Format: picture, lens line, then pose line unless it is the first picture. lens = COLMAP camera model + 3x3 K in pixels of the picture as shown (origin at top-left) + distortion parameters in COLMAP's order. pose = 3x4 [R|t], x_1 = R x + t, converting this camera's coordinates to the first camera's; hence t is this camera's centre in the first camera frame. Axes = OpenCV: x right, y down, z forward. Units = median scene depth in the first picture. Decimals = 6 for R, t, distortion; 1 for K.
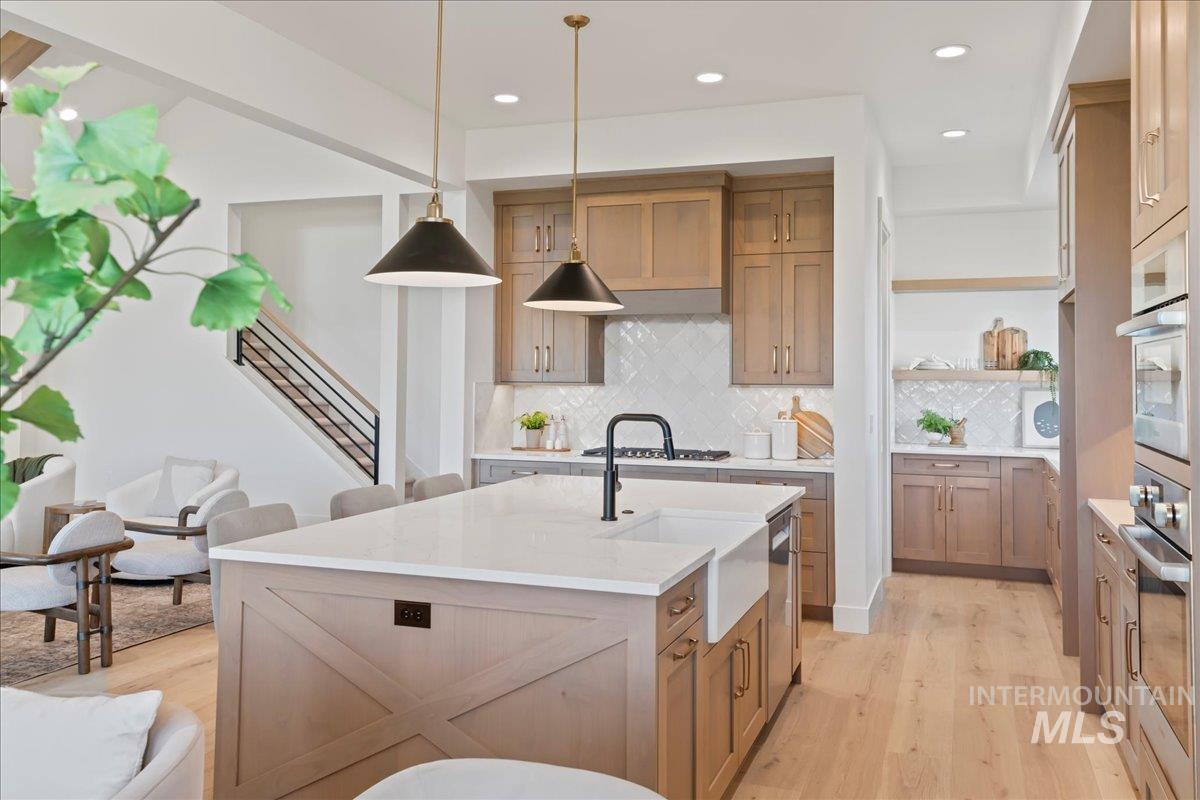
lens RADIAL K [[986.8, 0, 600.5], [0, 986.8, 339.6], [0, 0, 1]] dist [0.052782, -0.002457]
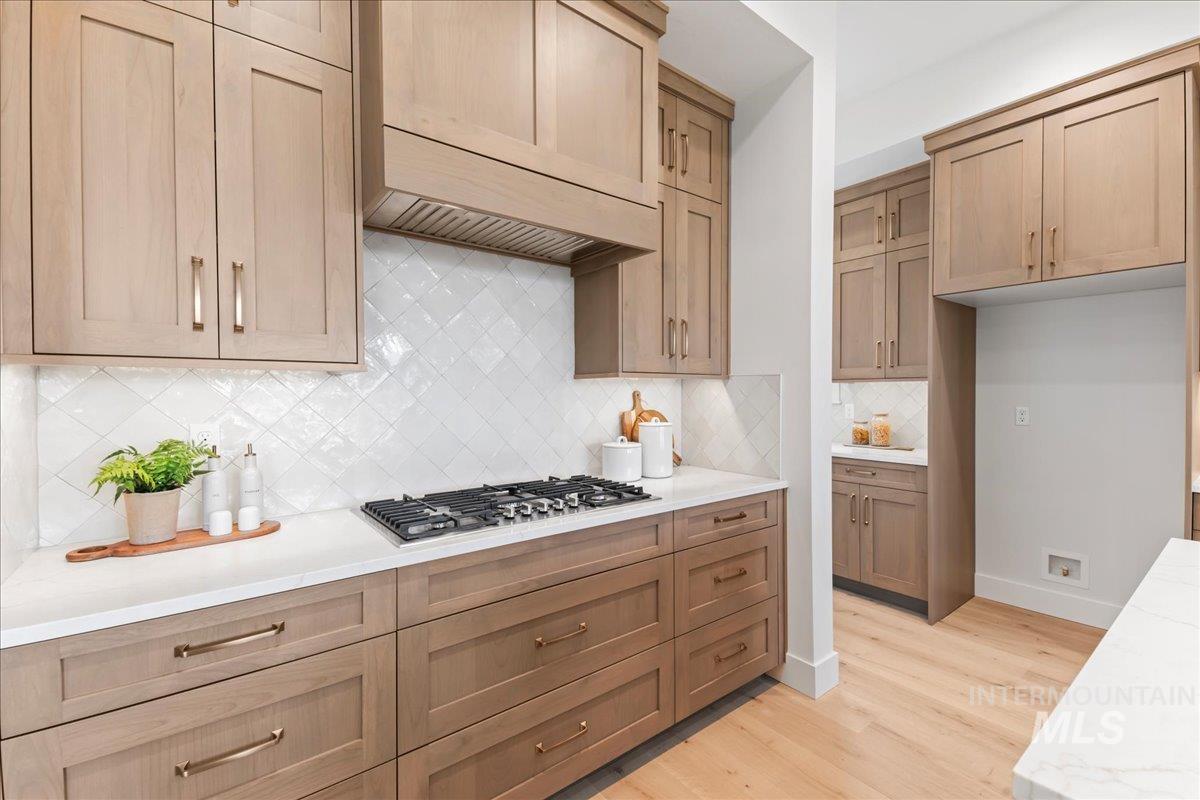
lens RADIAL K [[512.3, 0, 603.0], [0, 512.3, 398.1], [0, 0, 1]] dist [0.019300, -0.000400]
pose [[0.523442, -0.015596, 0.851918, -0.139004], [-0.026017, 0.999074, 0.034276, 0.044903], [-0.851664, -0.040105, 0.522552, 0.735584]]
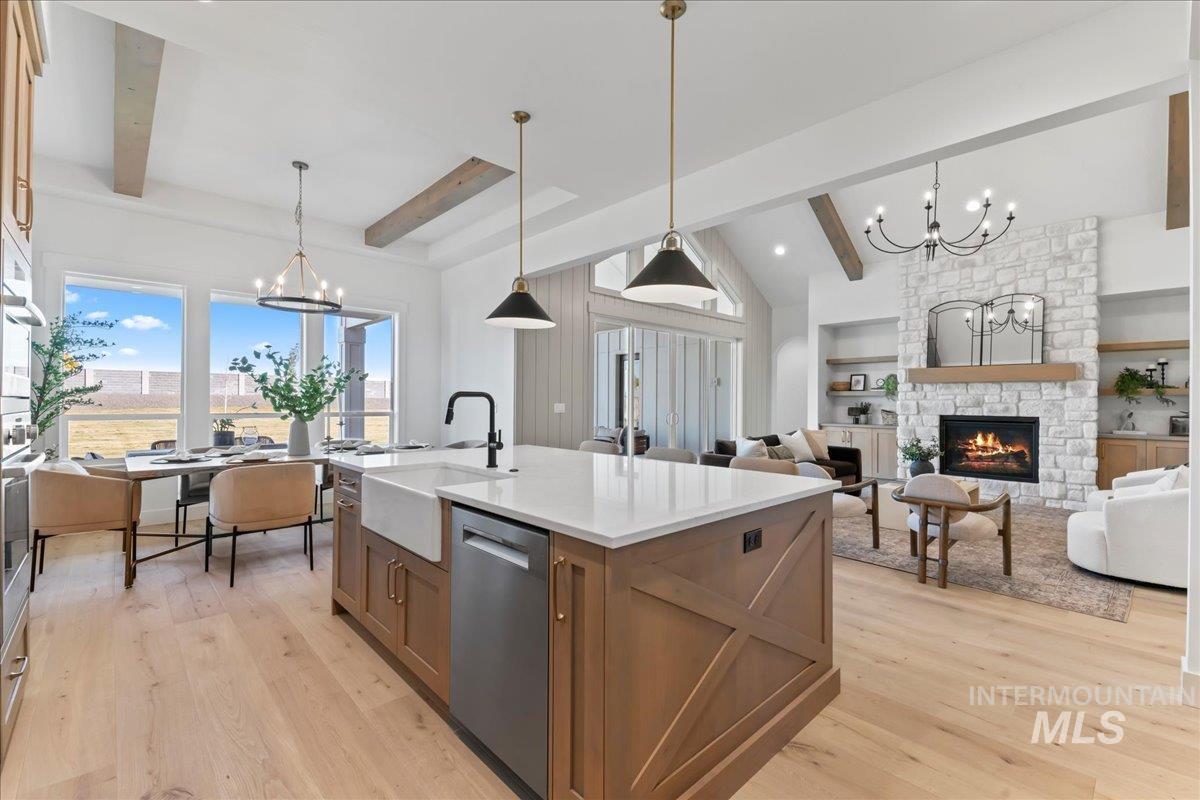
lens RADIAL K [[512.3, 0, 603.0], [0, 512.3, 398.1], [0, 0, 1]] dist [0.019300, -0.000400]
pose [[-0.441551, -0.016909, -0.897077, 0.303592], [0.020697, 0.999364, -0.029025, 0.053433], [0.896998, -0.031383, -0.440920, 0.730802]]
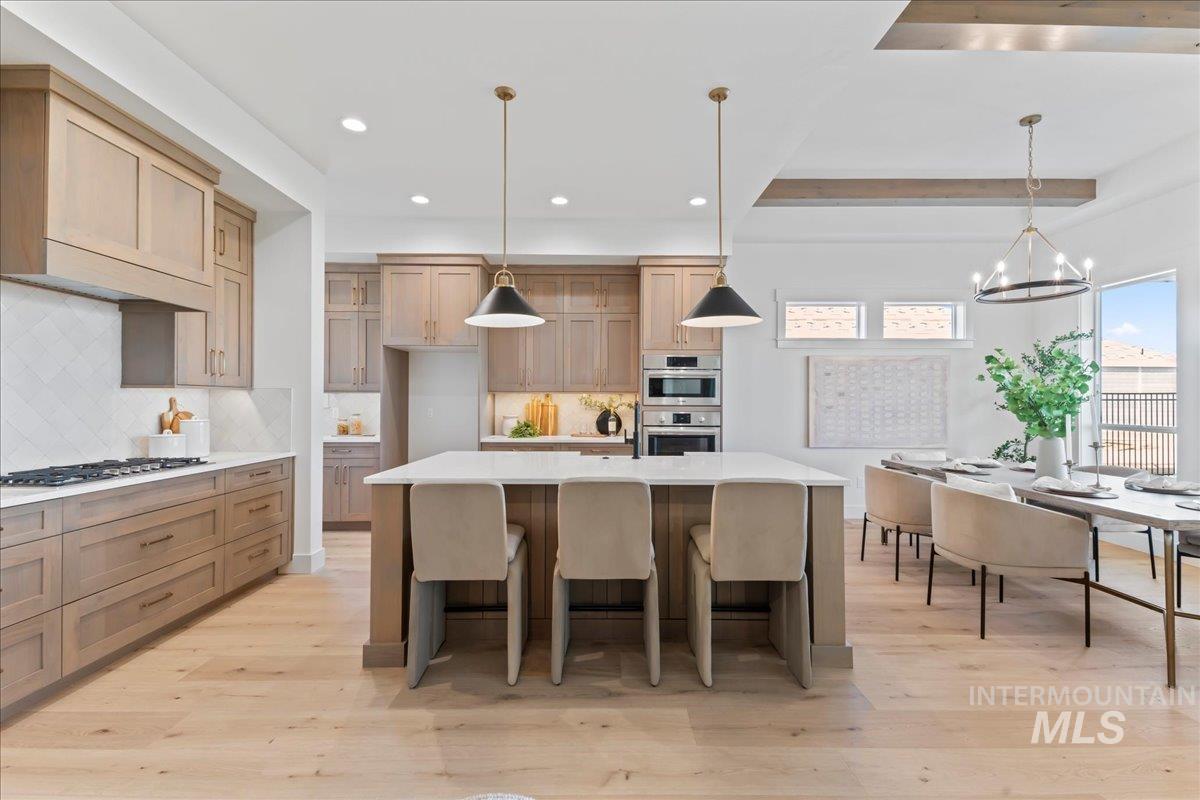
lens RADIAL K [[522.9, 0, 602.2], [0, 522.9, 399.0], [0, 0, 1]] dist [0.035278, -0.013210]
pose [[-0.348909, -0.003629, 0.937149, -0.438957], [-0.041375, 0.999077, -0.011536, 0.042048], [-0.936243, -0.042799, -0.348737, 0.697211]]
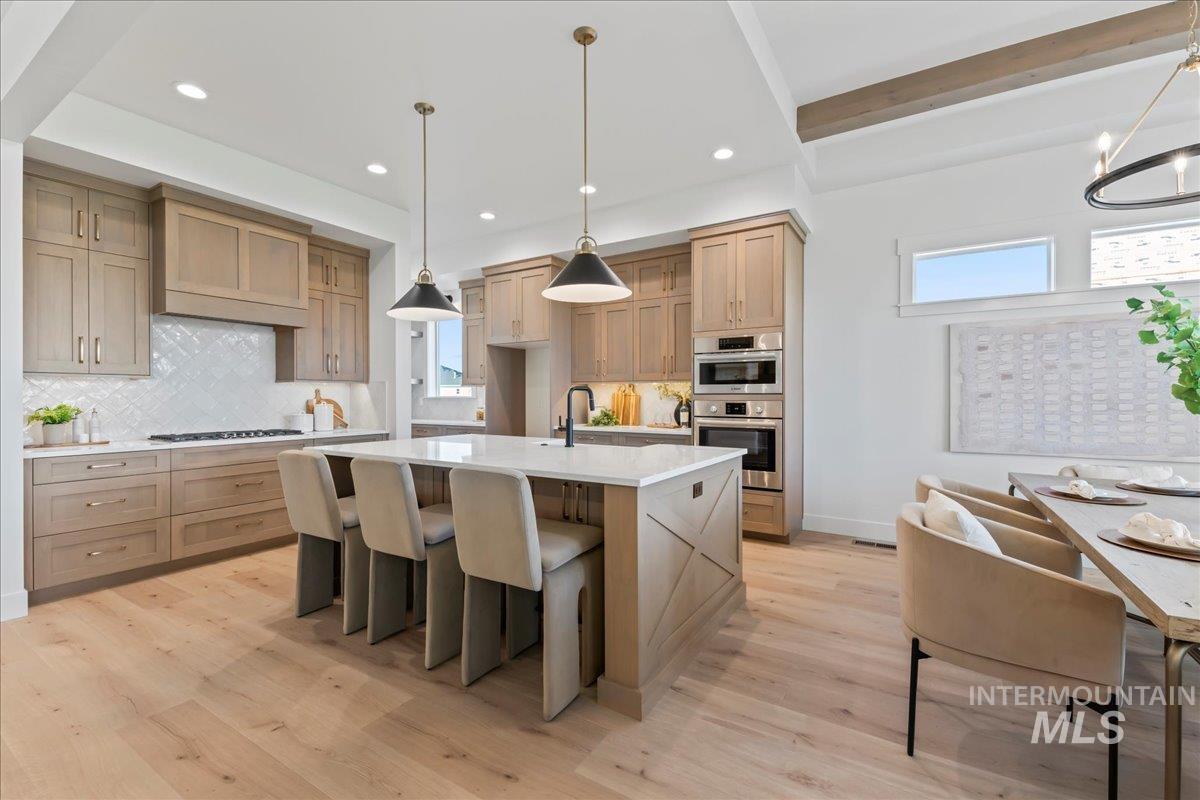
lens RADIAL K [[512.3, 0, 603.0], [0, 512.3, 398.1], [0, 0, 1]] dist [0.019300, -0.000400]
pose [[0.206482, -0.008782, 0.978411, -0.431429], [-0.034511, 0.999272, 0.016252, 0.038931], [-0.977842, -0.037122, 0.206028, 0.375086]]
